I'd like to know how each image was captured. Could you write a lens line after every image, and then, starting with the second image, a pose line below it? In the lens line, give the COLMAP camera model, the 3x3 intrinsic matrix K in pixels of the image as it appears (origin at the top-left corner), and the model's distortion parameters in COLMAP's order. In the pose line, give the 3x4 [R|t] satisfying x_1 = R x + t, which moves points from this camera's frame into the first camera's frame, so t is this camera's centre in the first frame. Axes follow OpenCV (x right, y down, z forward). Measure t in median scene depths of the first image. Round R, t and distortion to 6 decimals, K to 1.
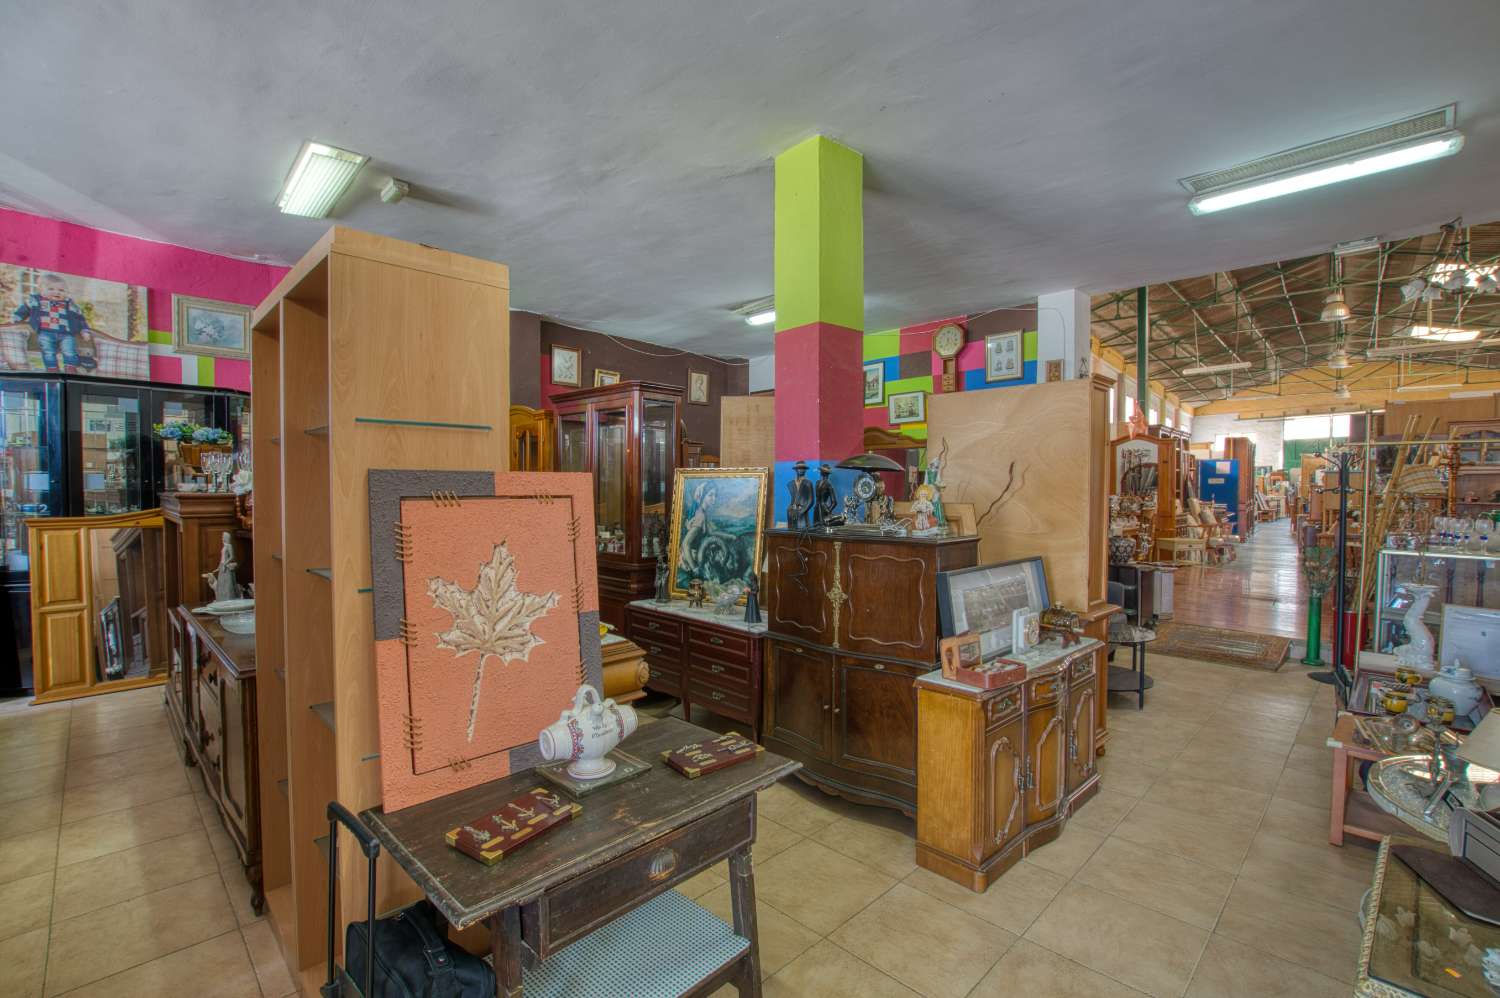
lens RADIAL K [[661.4, 0, 757.0], [0, 661.4, 506.1], [0, 0, 1]] dist [-0.027083, 0.002022]
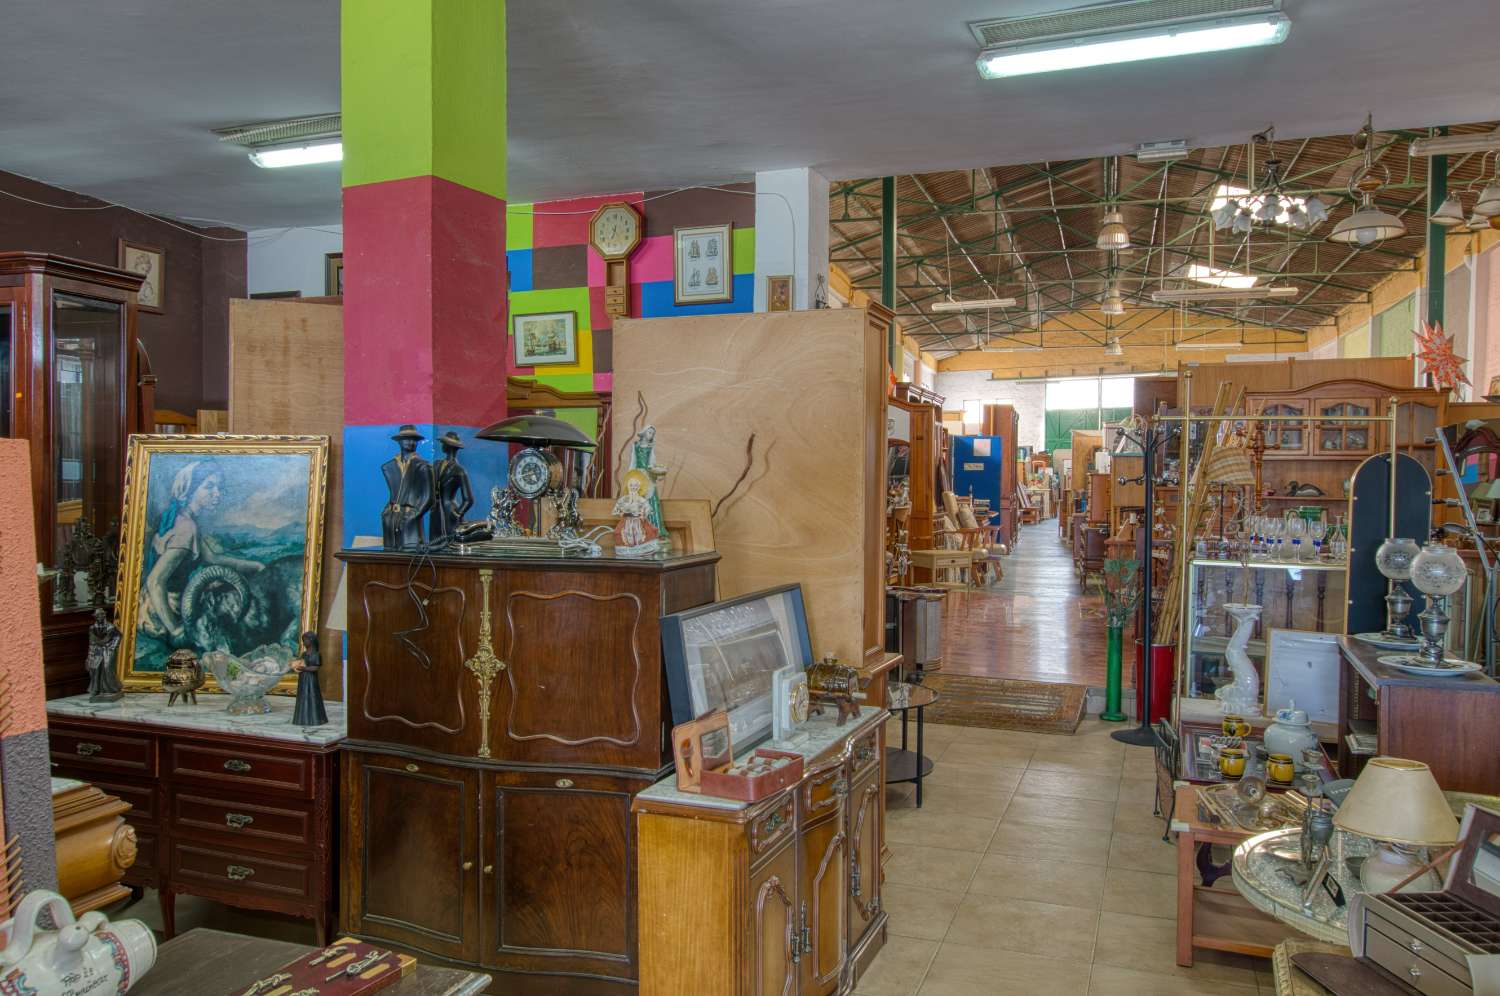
lens RADIAL K [[1125.3, 0, 740.6], [0, 1125.3, 507.0], [0, 0, 1]] dist [-0.004210, 0.013481]
pose [[0.913138, -0.006475, 0.407599, -0.047902], [0.005911, 0.999979, 0.002643, -0.000448], [-0.407607, -0.000004, 0.913157, 0.023147]]
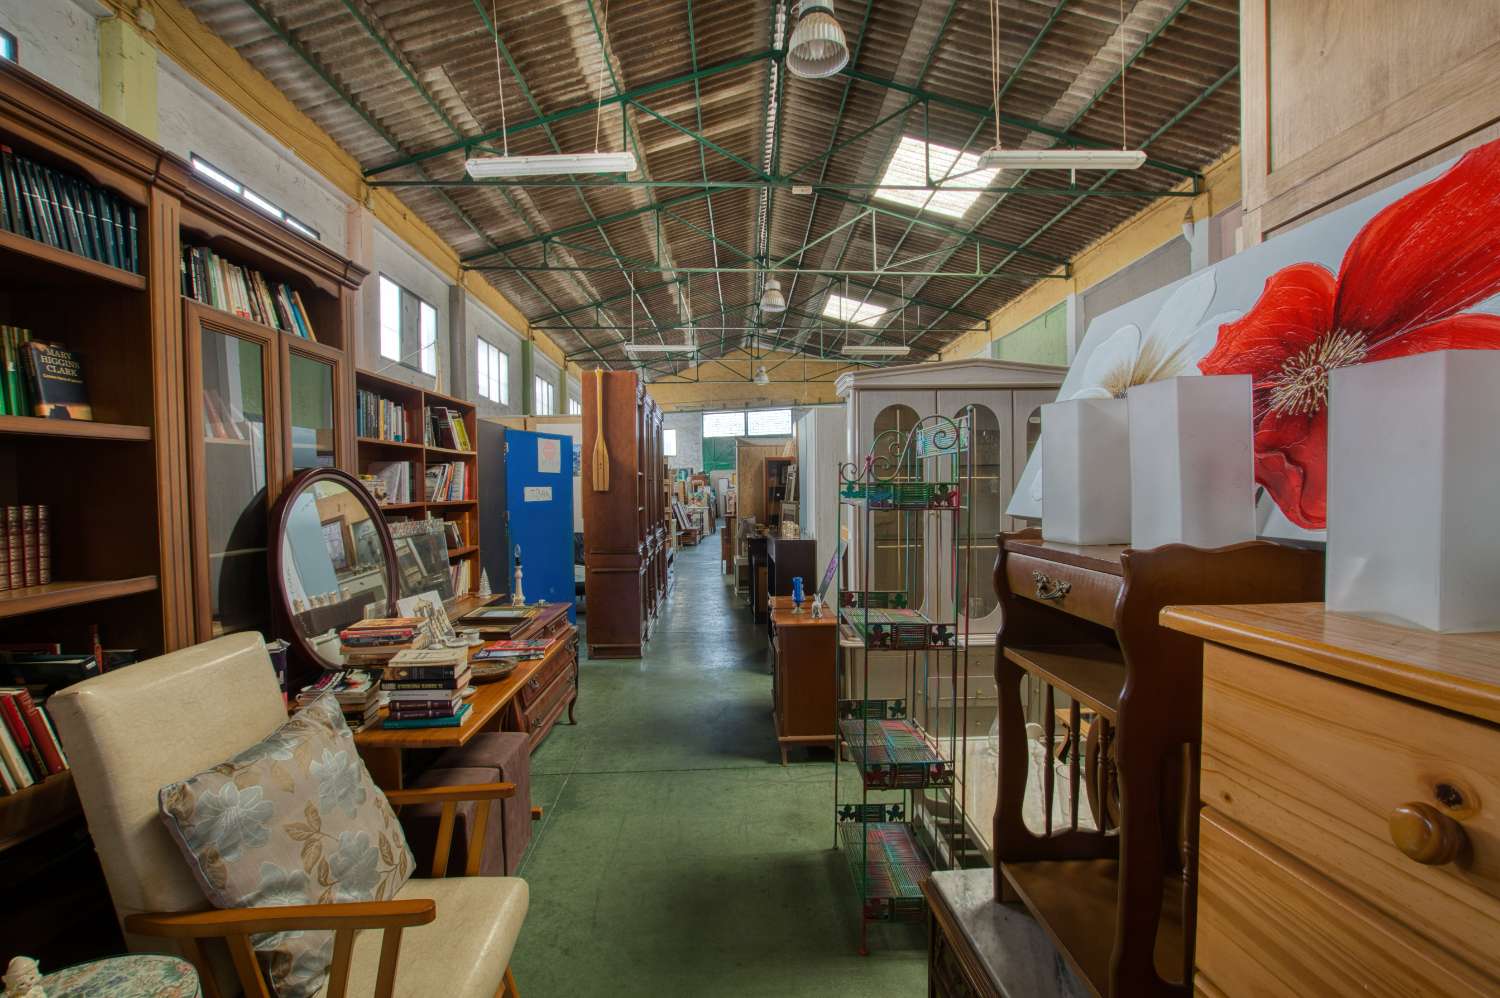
lens RADIAL K [[661.4, 0, 753.0], [0, 661.4, 512.5], [0, 0, 1]] dist [-0.027083, 0.002022]
pose [[0.726407, -0.035957, 0.686324, 2.332278], [0.035746, 0.999255, 0.014518, -0.126762], [-0.686335, 0.013987, 0.727151, 2.931906]]
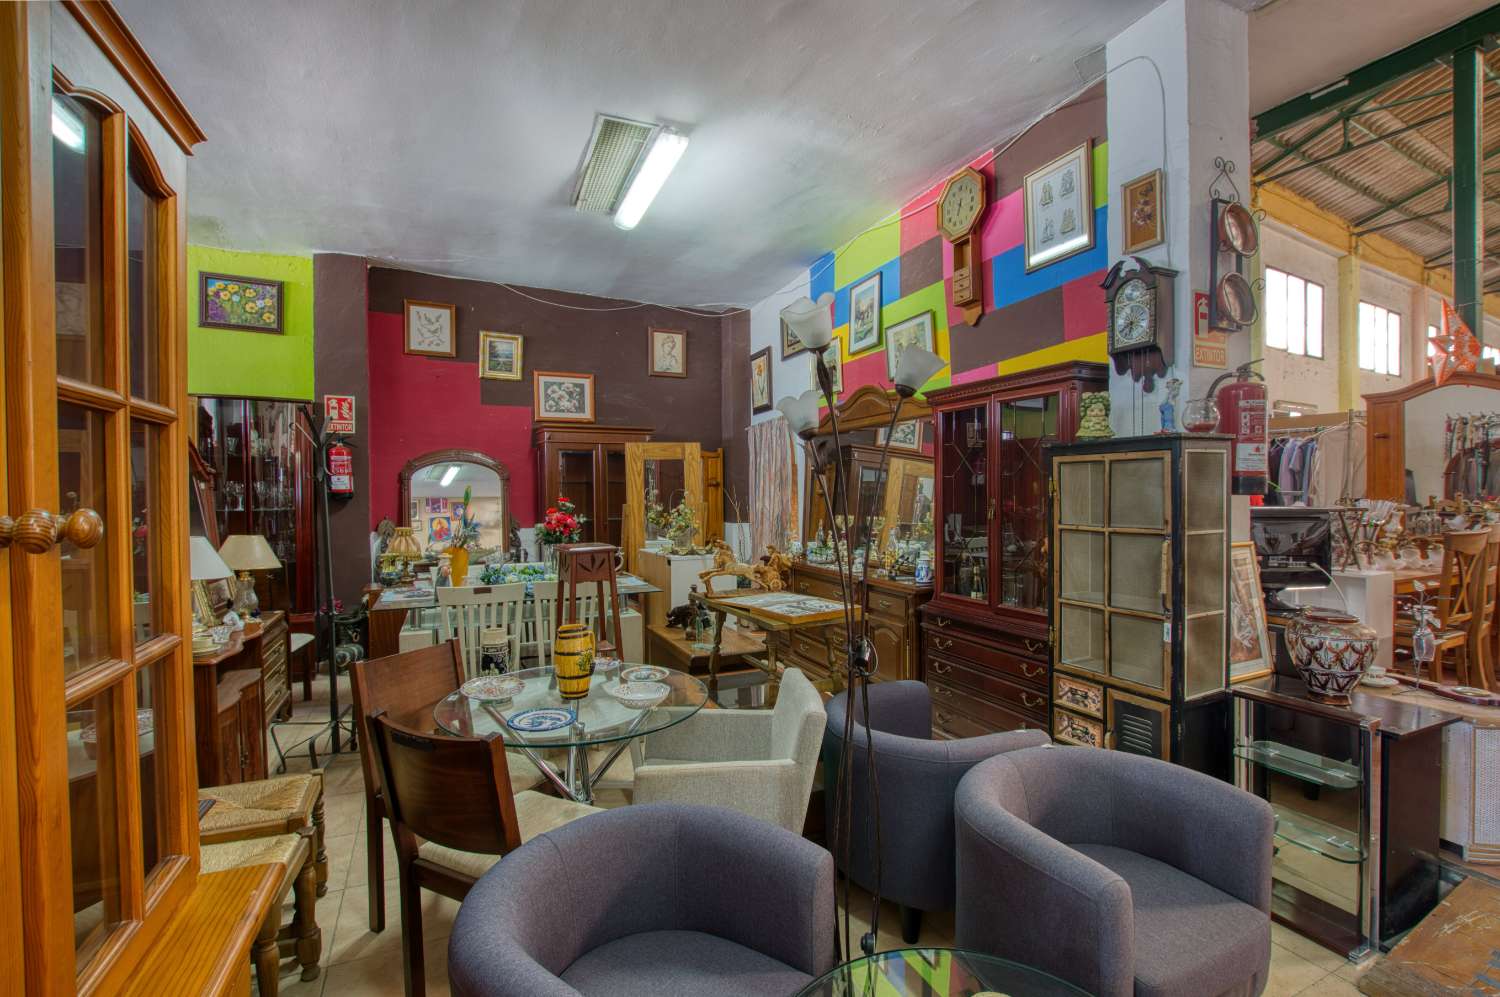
lens RADIAL K [[661.4, 0, 754.6], [0, 661.4, 506.0], [0, 0, 1]] dist [-0.027083, 0.002022]
pose [[0.935334, -0.000350, -0.353764, 0.587423], [-0.002491, 0.999968, -0.007577, -0.018080], [0.353756, 0.007968, 0.935304, 0.842807]]
